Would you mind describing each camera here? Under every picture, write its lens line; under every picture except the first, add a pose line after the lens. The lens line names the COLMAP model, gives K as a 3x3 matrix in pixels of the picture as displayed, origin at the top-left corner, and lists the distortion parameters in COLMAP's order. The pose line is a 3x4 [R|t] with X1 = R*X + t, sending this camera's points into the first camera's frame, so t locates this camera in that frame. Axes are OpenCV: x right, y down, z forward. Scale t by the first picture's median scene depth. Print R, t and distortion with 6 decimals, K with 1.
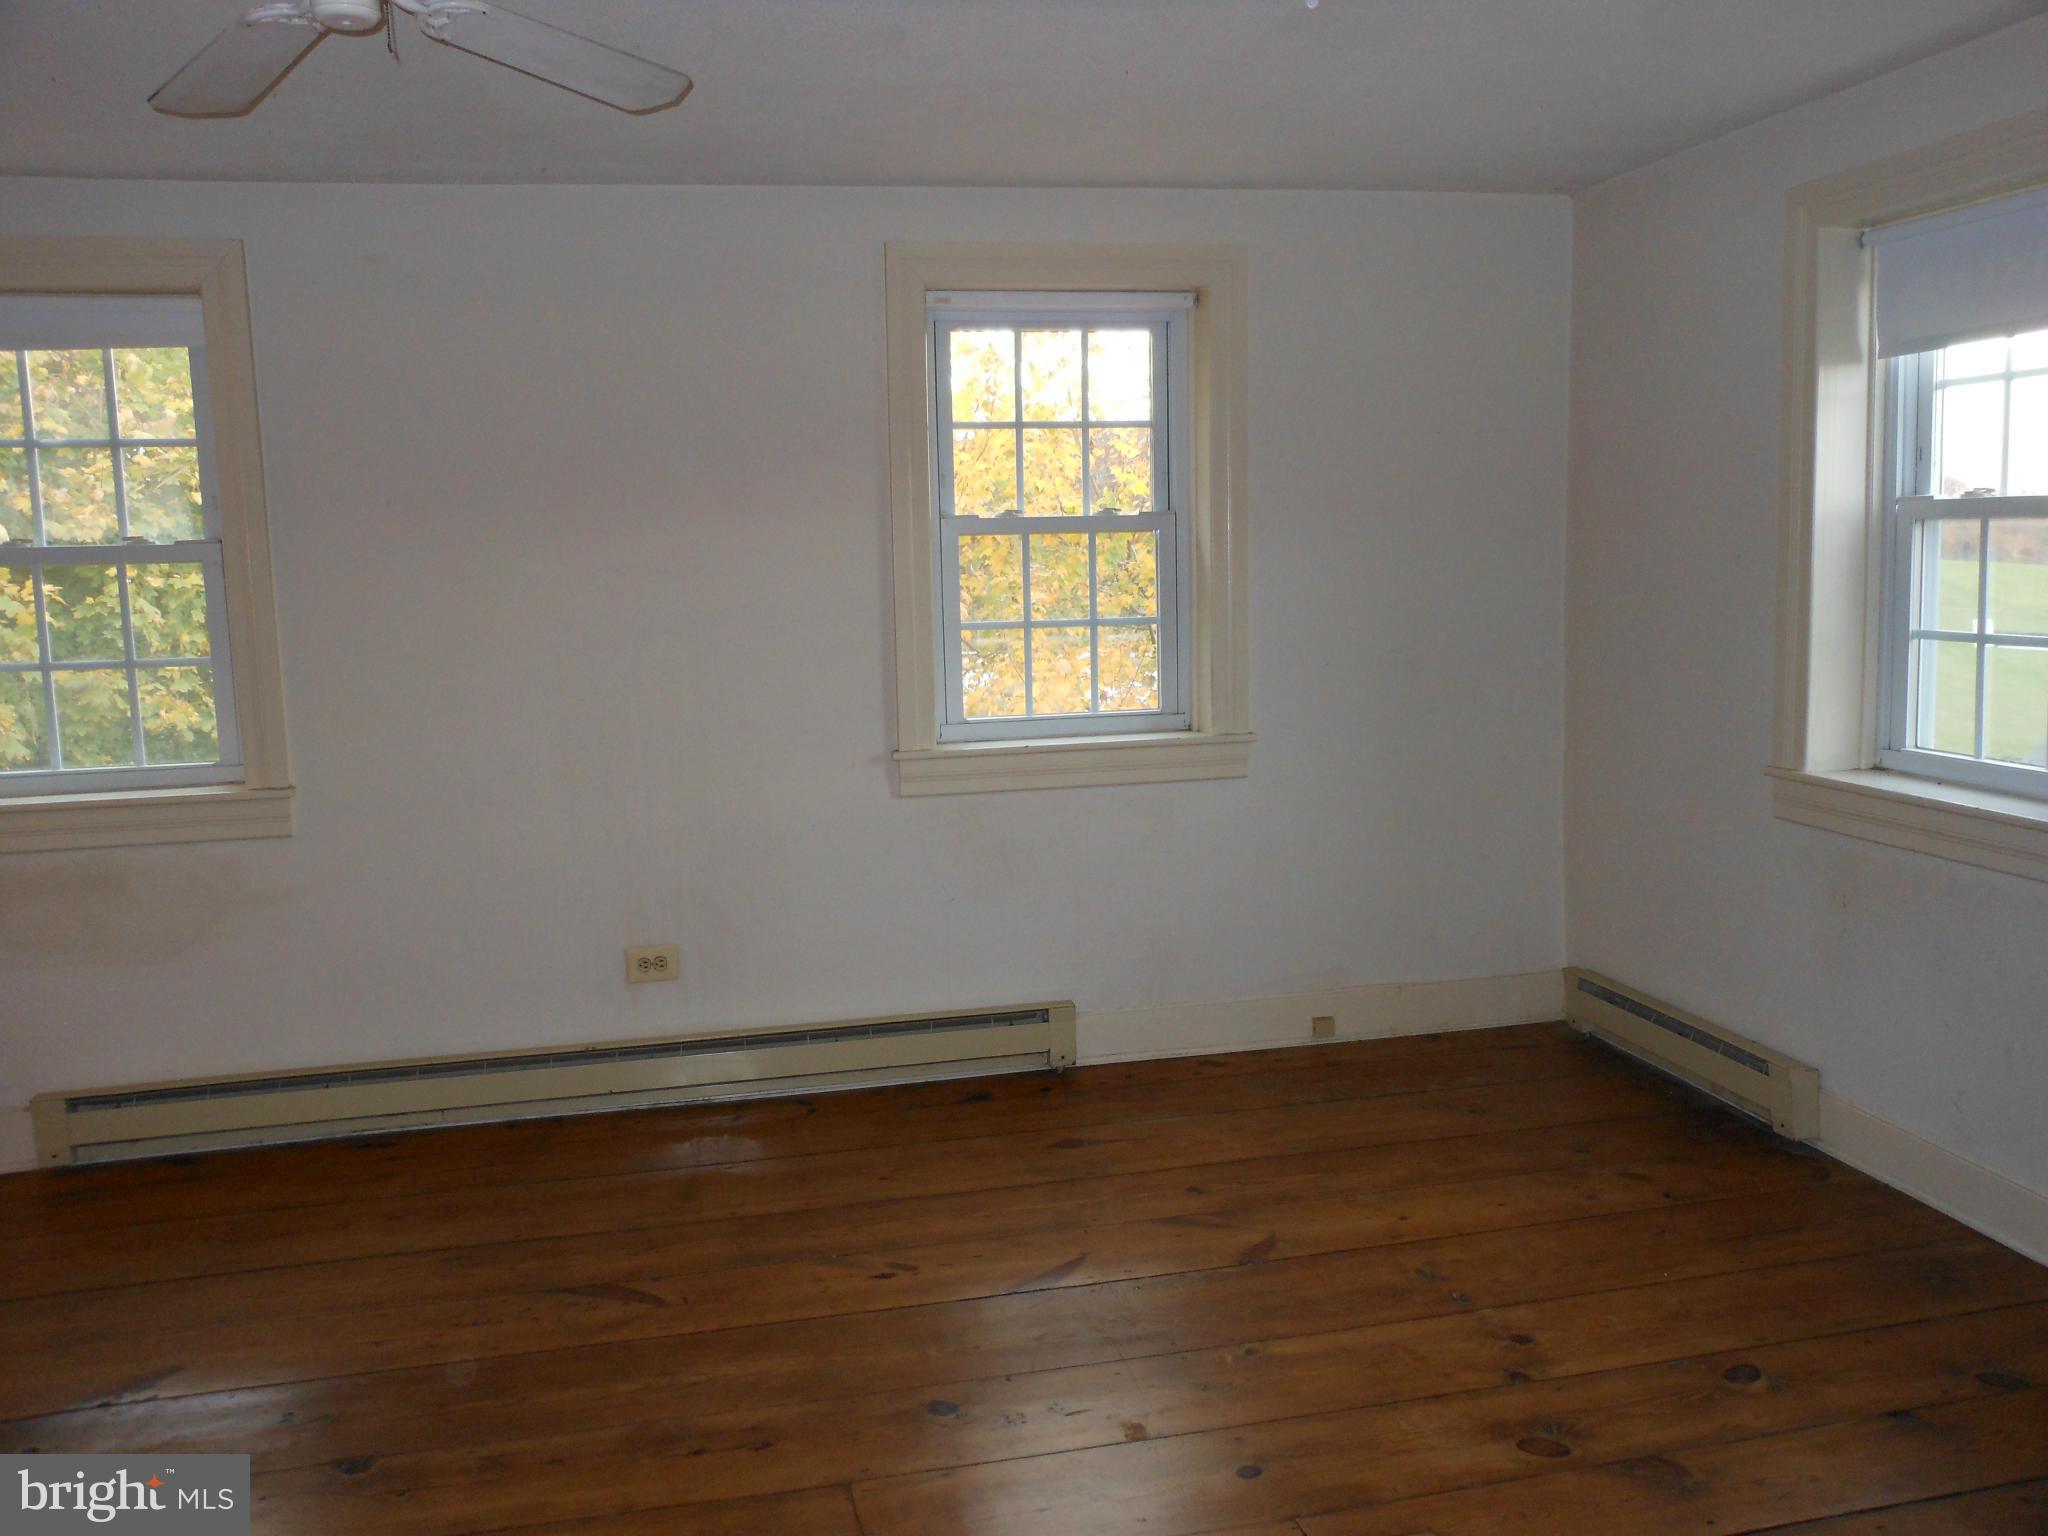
lens RADIAL K [[1636.5, 0, 1018.4], [0, 1636.5, 768.4], [0, 0, 1]] dist [-0.004554, -0.007438]
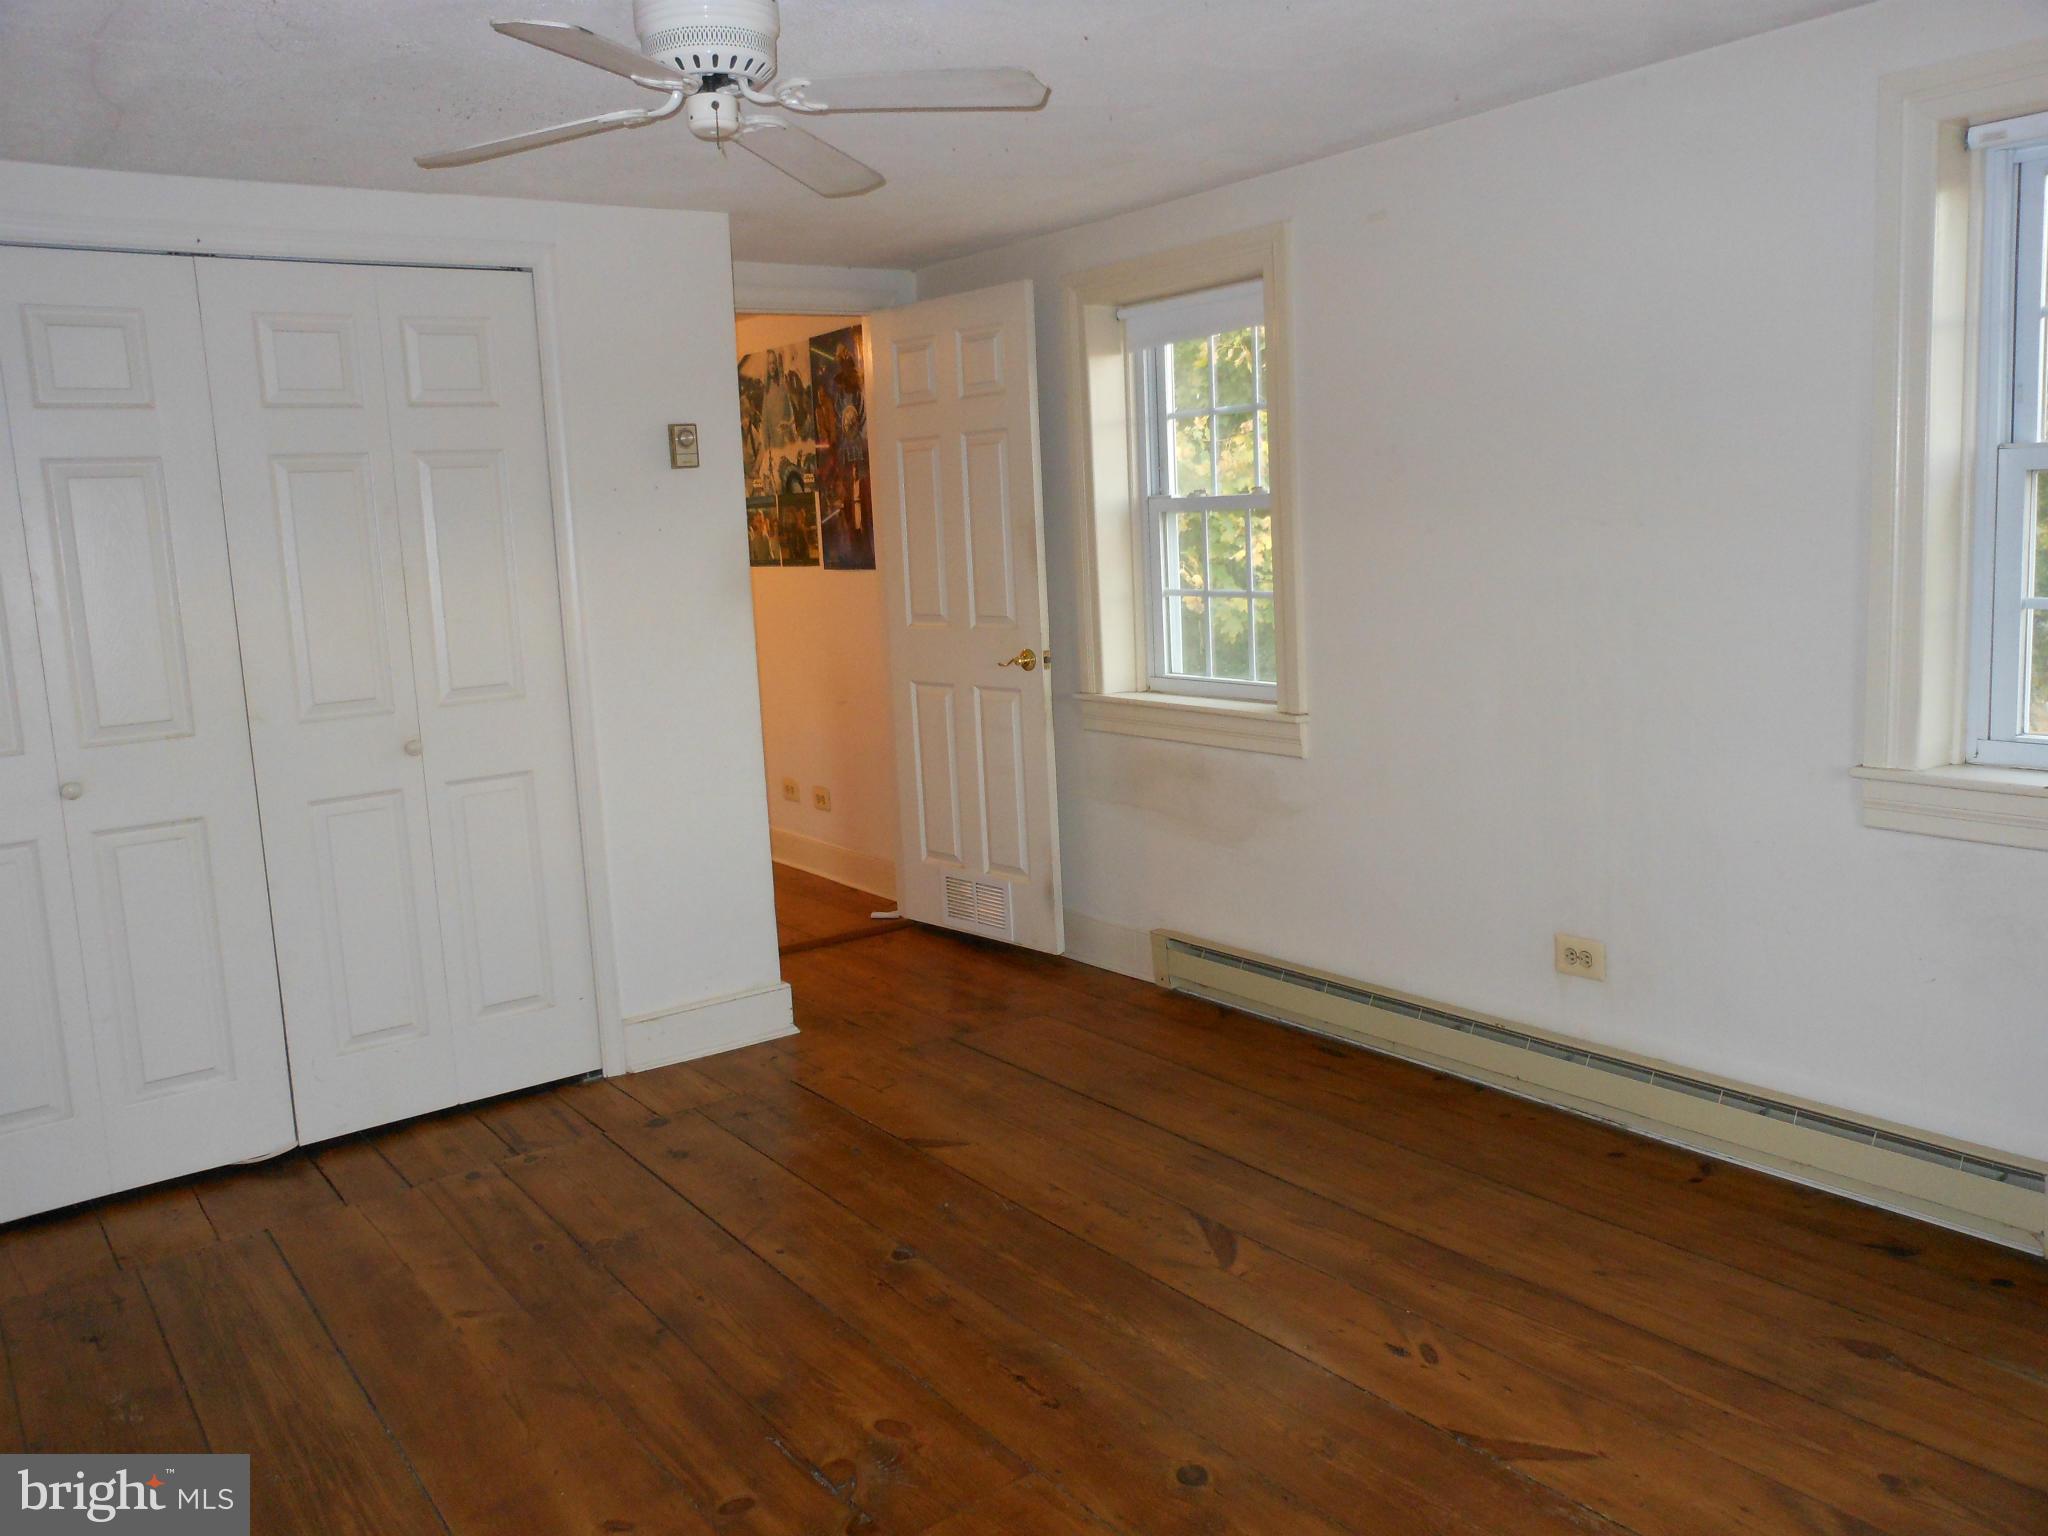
lens RADIAL K [[1636.5, 0, 1020.6], [0, 1636.5, 755.4], [0, 0, 1]] dist [-0.004554, -0.007438]
pose [[0.401680, 0.145997, -0.904068, 0.492725], [-0.083728, 0.988930, 0.122501, -0.082269], [0.911945, 0.026490, 0.409457, 0.374293]]
